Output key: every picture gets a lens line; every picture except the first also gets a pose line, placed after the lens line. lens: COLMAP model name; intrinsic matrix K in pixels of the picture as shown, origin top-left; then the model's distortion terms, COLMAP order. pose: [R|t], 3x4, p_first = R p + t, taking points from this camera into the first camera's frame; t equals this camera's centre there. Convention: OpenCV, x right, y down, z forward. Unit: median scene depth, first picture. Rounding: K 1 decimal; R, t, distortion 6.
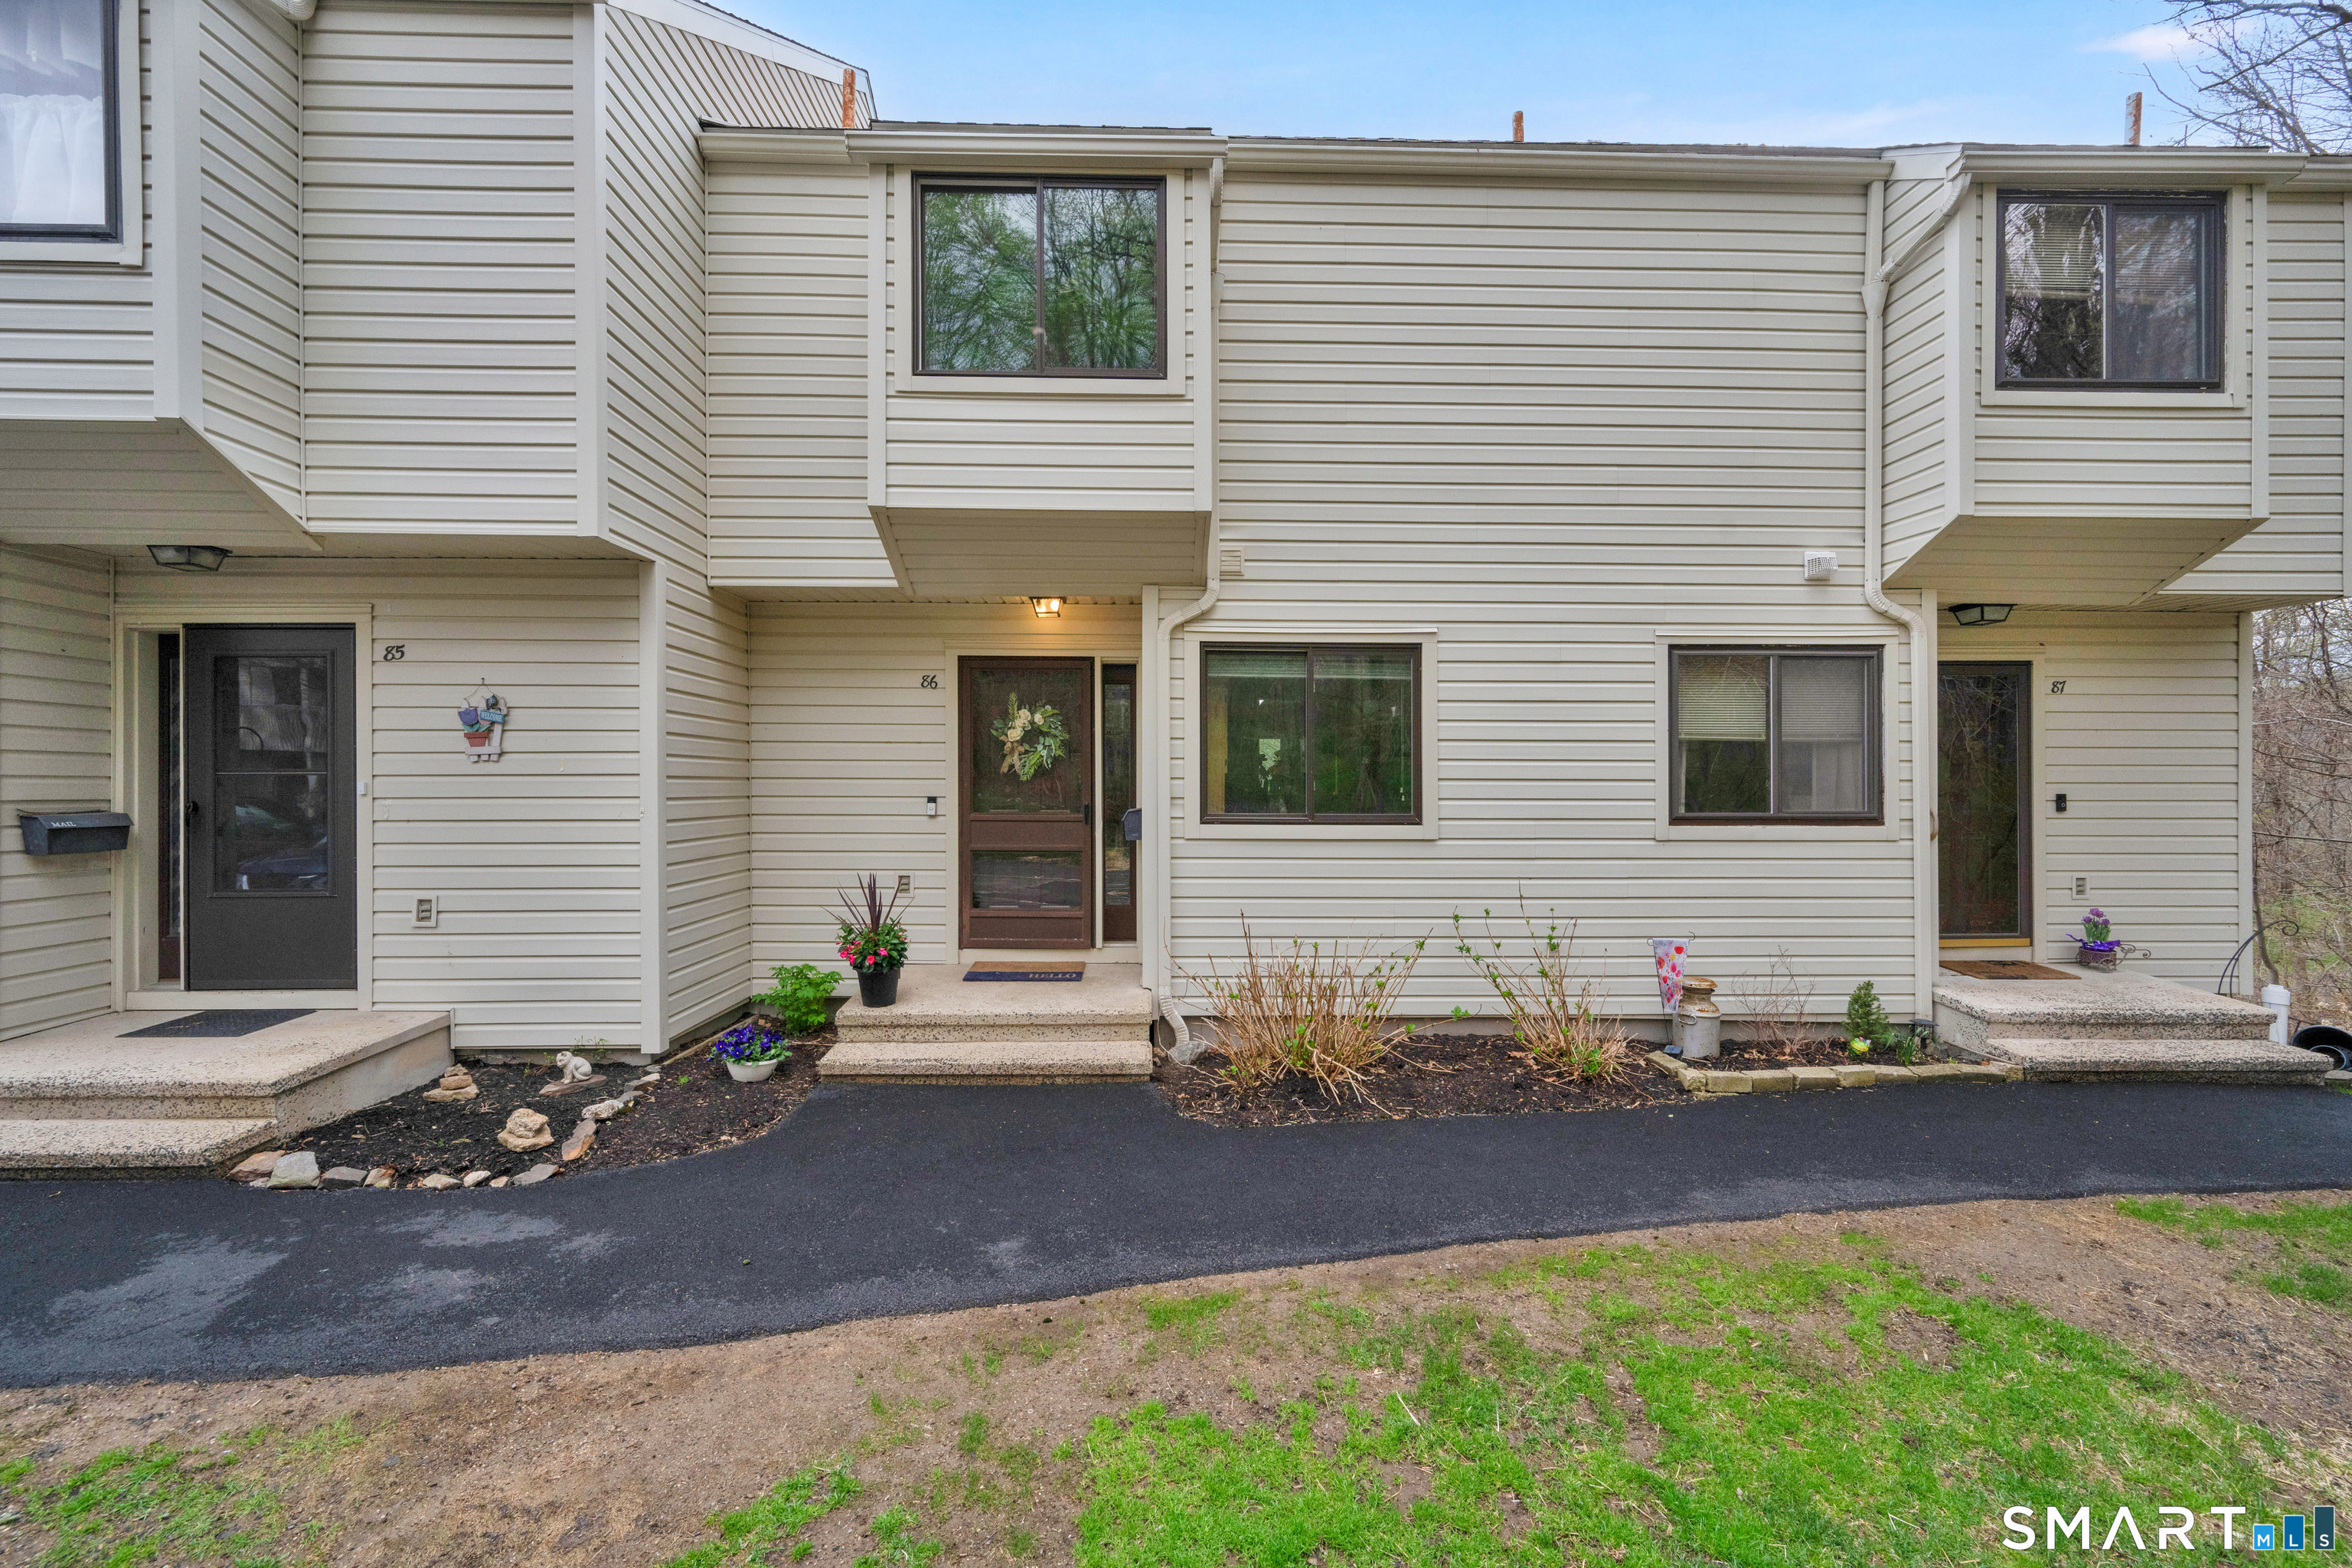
lens RADIAL K [[963.5, 0, 1170.5], [0, 963.5, 787.3], [0, 0, 1]] dist [0.009196, 0.000259]
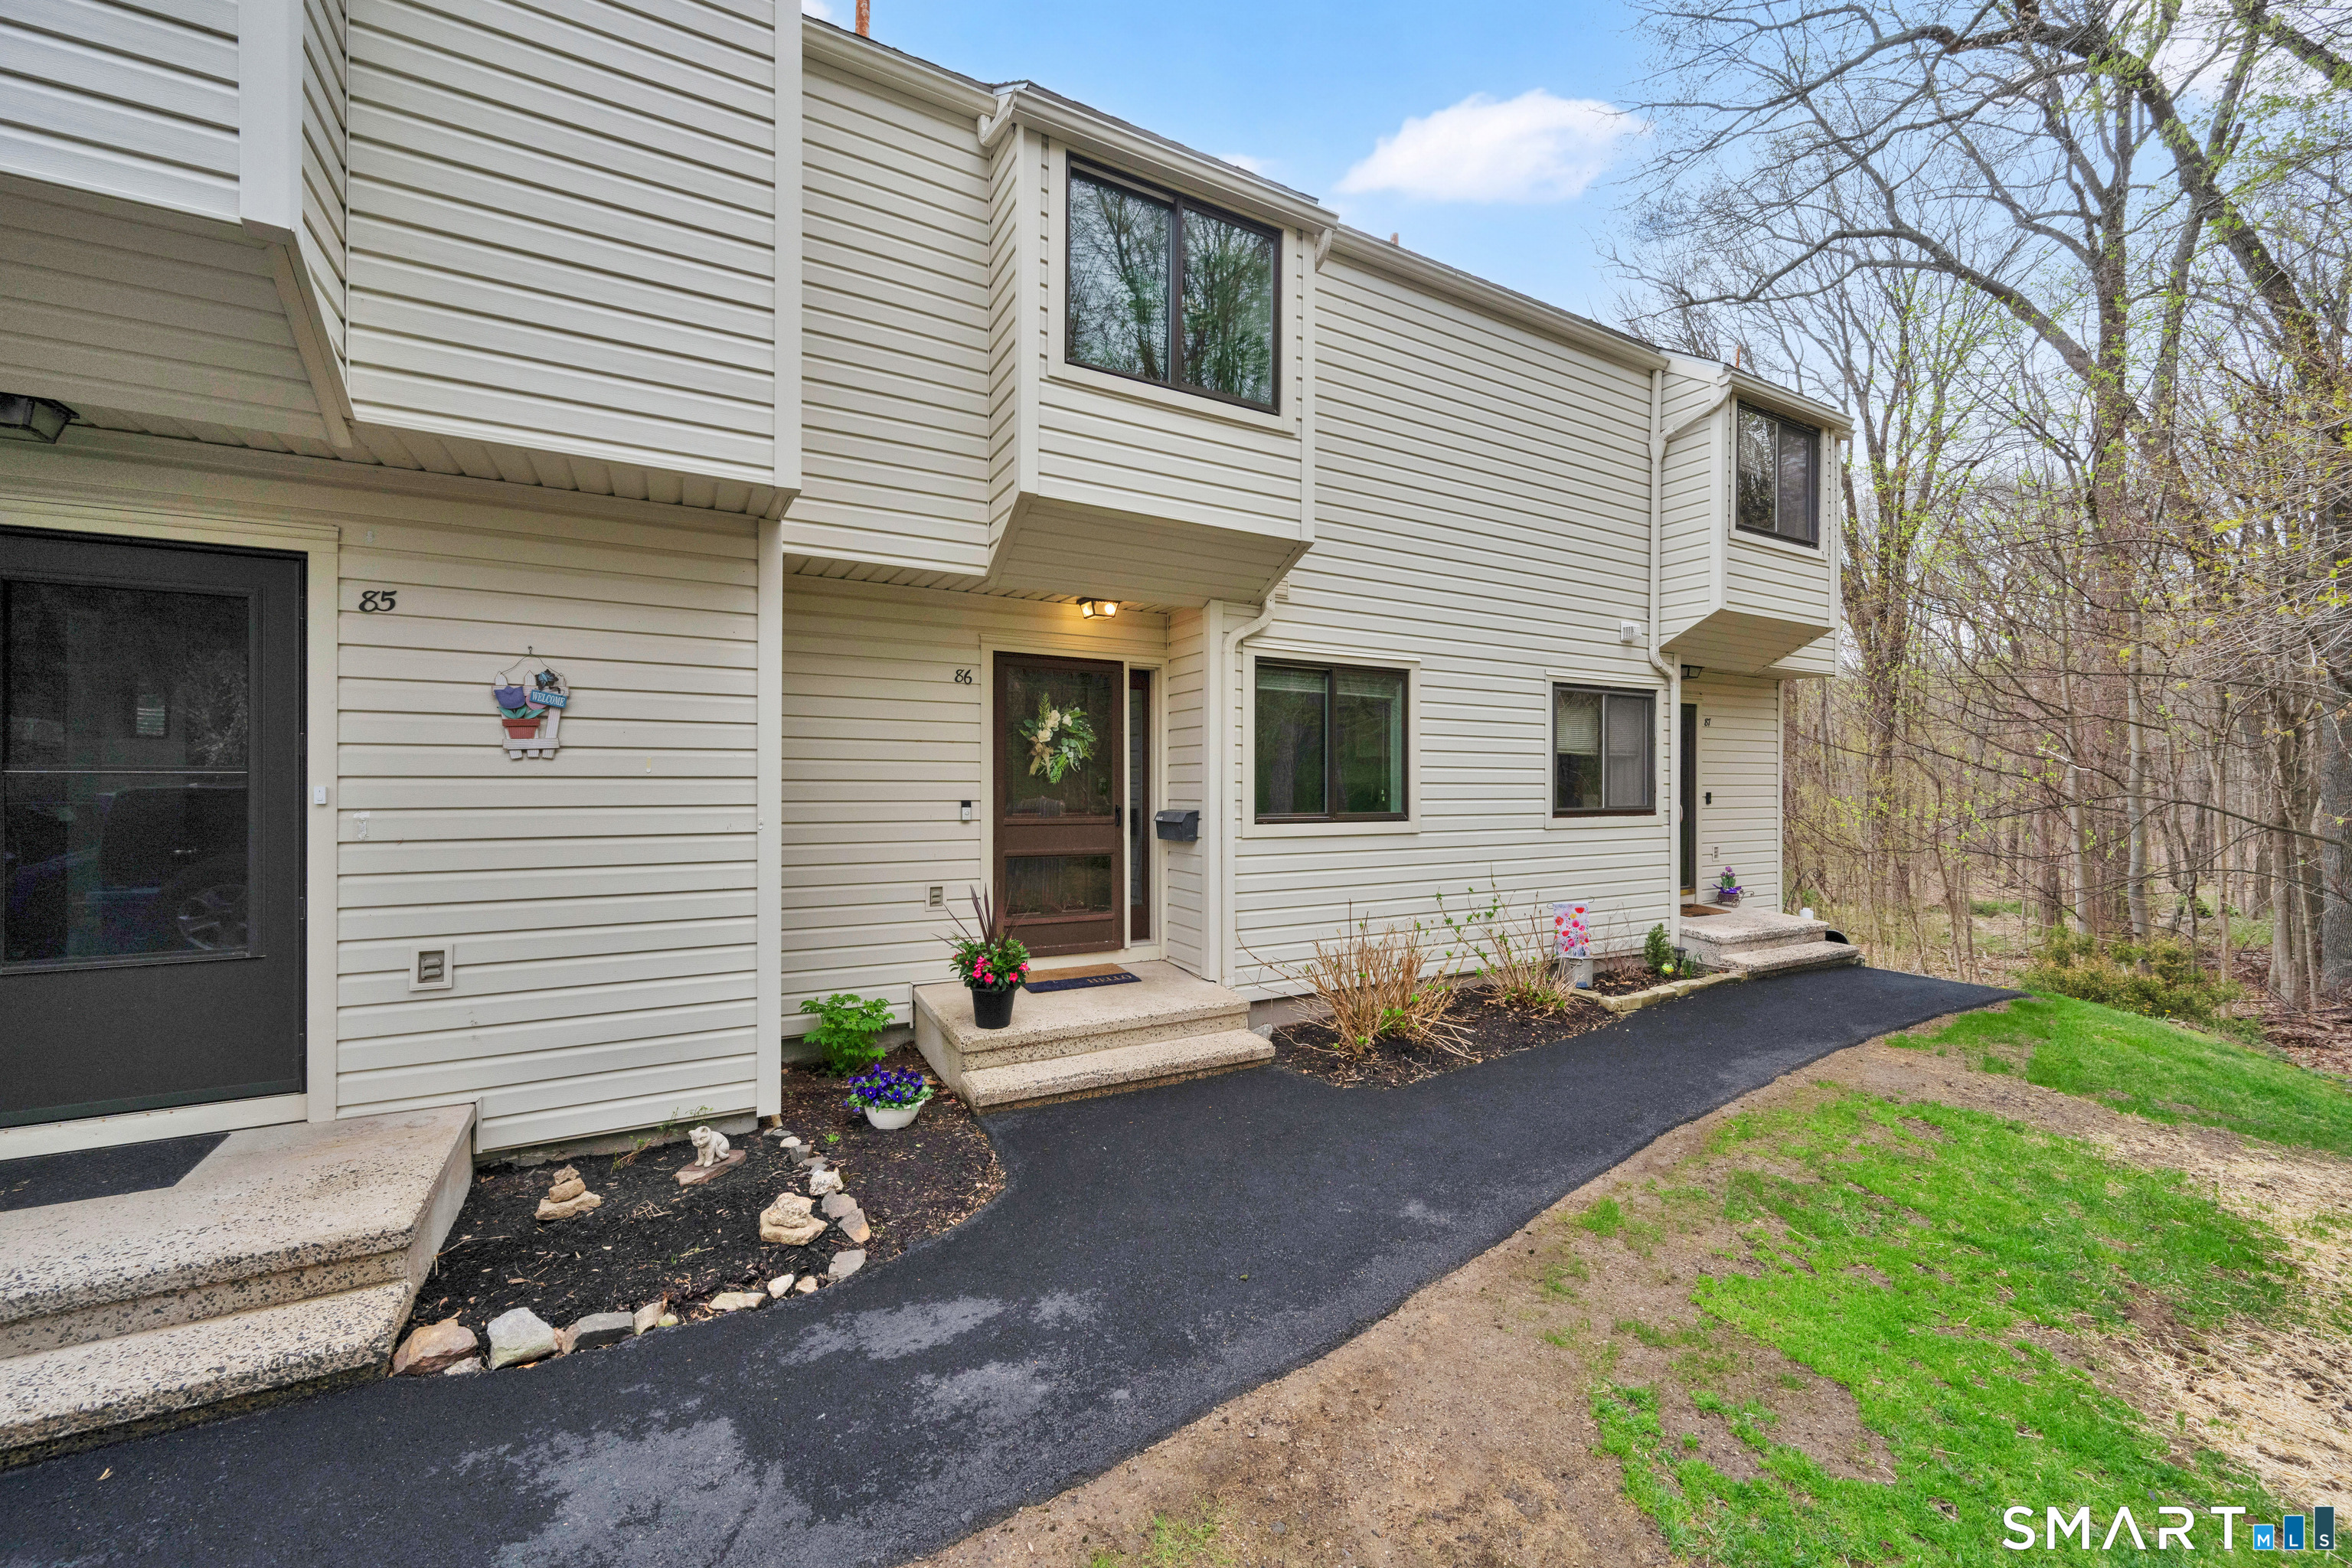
lens RADIAL K [[949.6, 0, 1176.0], [0, 949.6, 784.0], [0, 0, 1]] dist [0.001747, -0.000167]
pose [[0.873517, 0.000641, 0.486794, -0.628693], [-0.000729, 1.000000, -0.000009, -0.007551], [-0.486793, -0.000347, 0.873517, 0.122402]]
